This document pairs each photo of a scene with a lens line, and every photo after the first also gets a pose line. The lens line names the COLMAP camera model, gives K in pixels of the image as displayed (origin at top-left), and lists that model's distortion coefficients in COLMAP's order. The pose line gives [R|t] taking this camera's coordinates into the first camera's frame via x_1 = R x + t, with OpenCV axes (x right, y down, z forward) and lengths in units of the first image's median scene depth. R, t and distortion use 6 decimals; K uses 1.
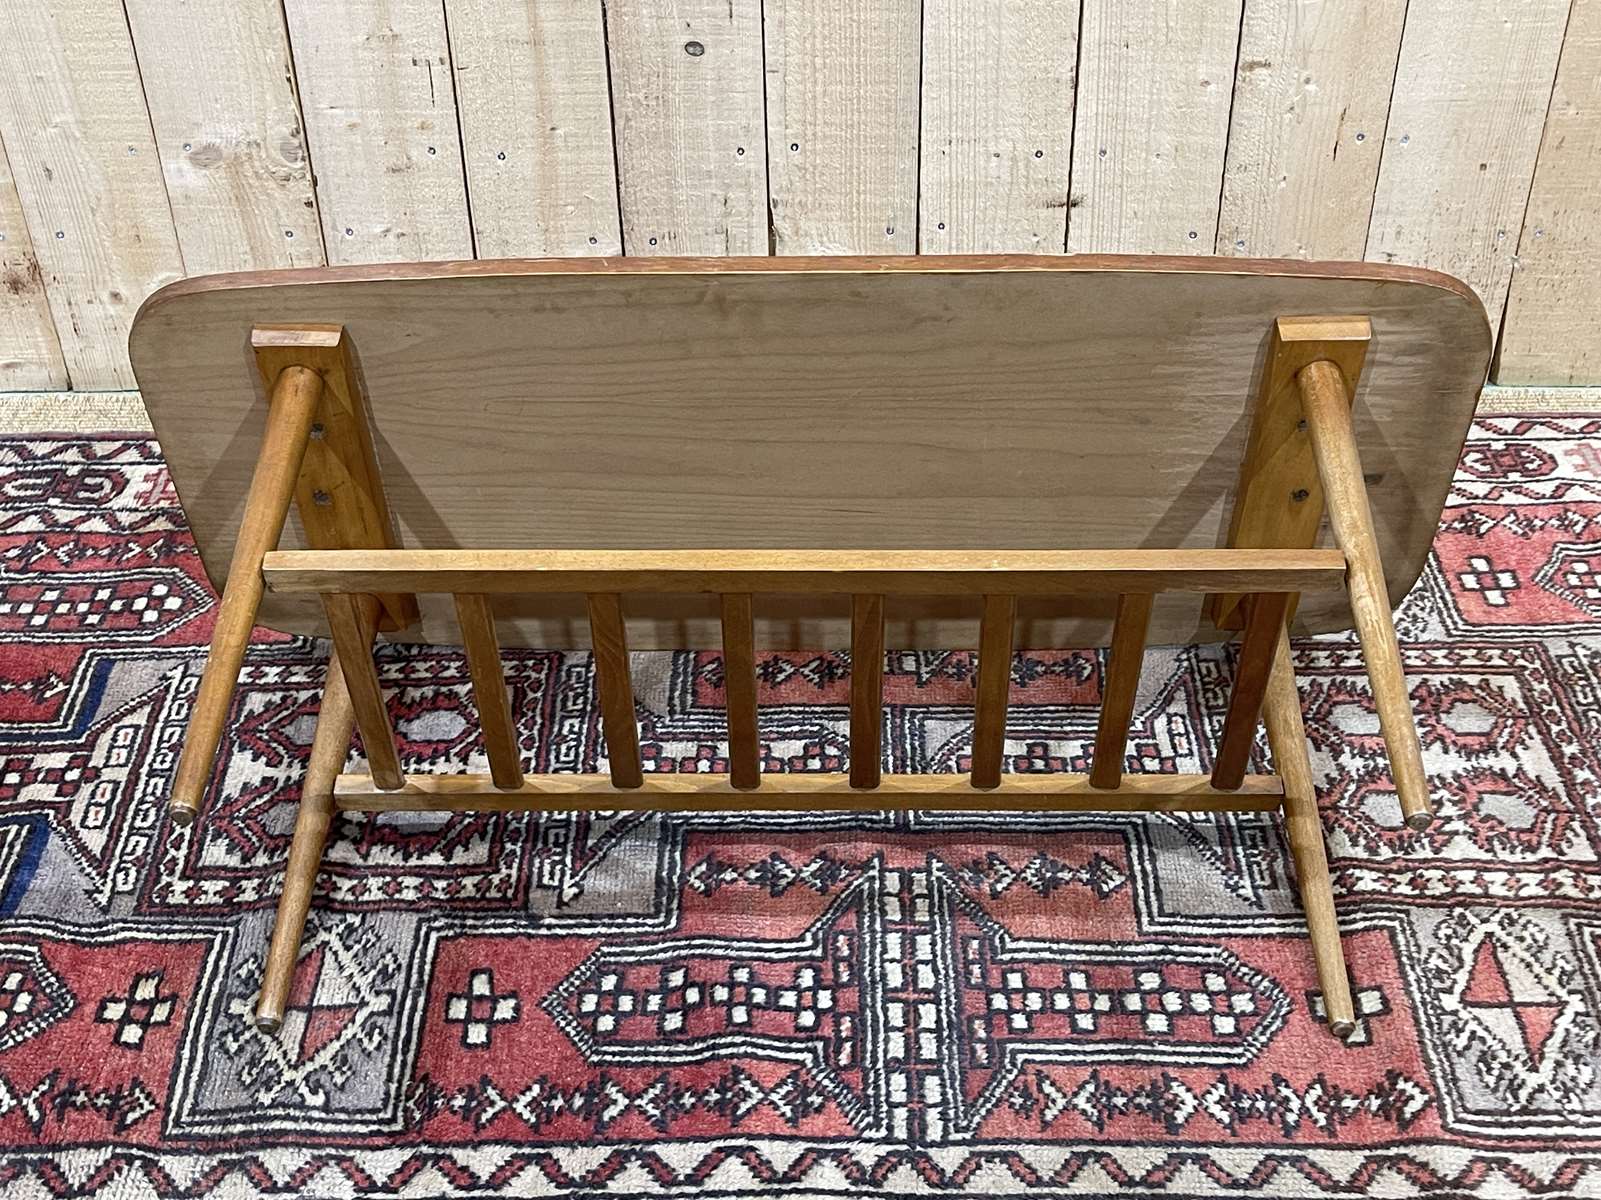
lens RADIAL K [[2065.6, 0, 799.4], [0, 2065.6, 597.2], [0, 0, 1]] dist [0.039480, 0.000000]
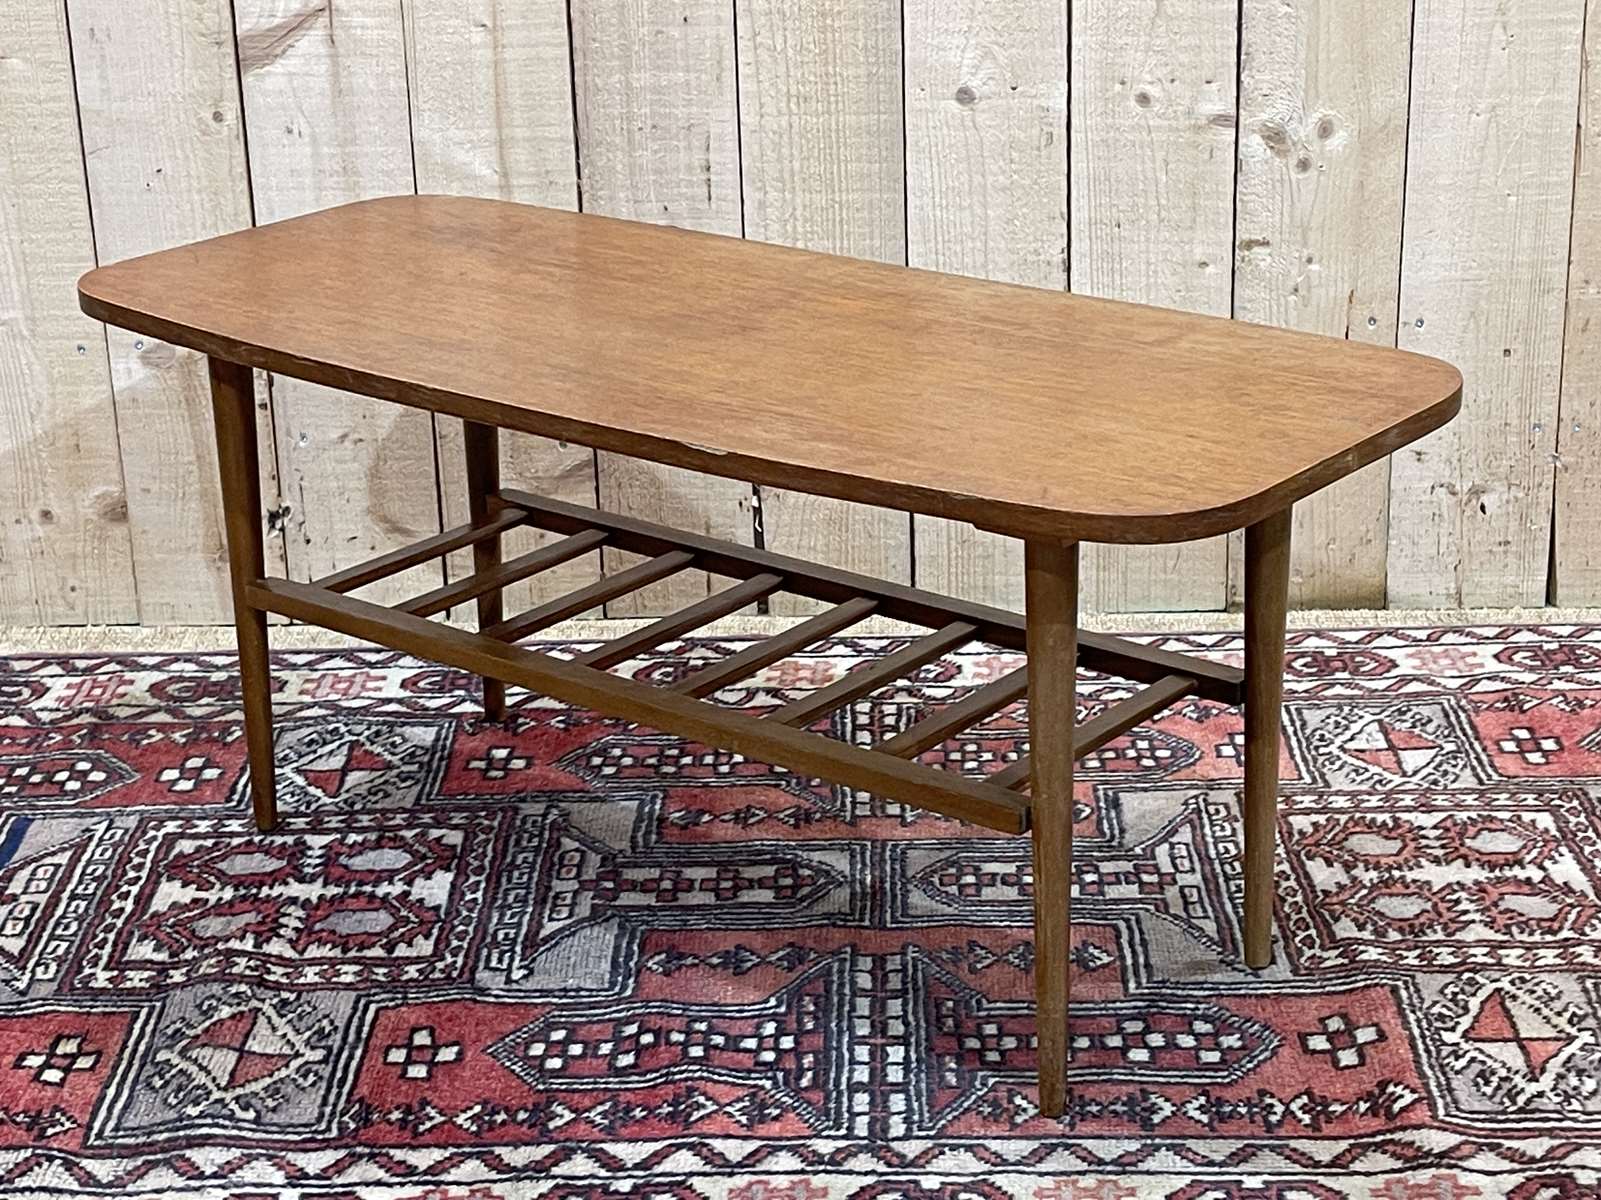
lens RADIAL K [[2928.3, 0, 805.8], [0, 2928.3, 612.6], [0, 0, 1]] dist [0.100920, 0.000000]
pose [[0.999814, -0.006396, -0.018189, 0.038794], [0.000768, 0.955840, -0.293887, 0.334496], [0.019266, 0.293819, 0.955667, -0.279875]]
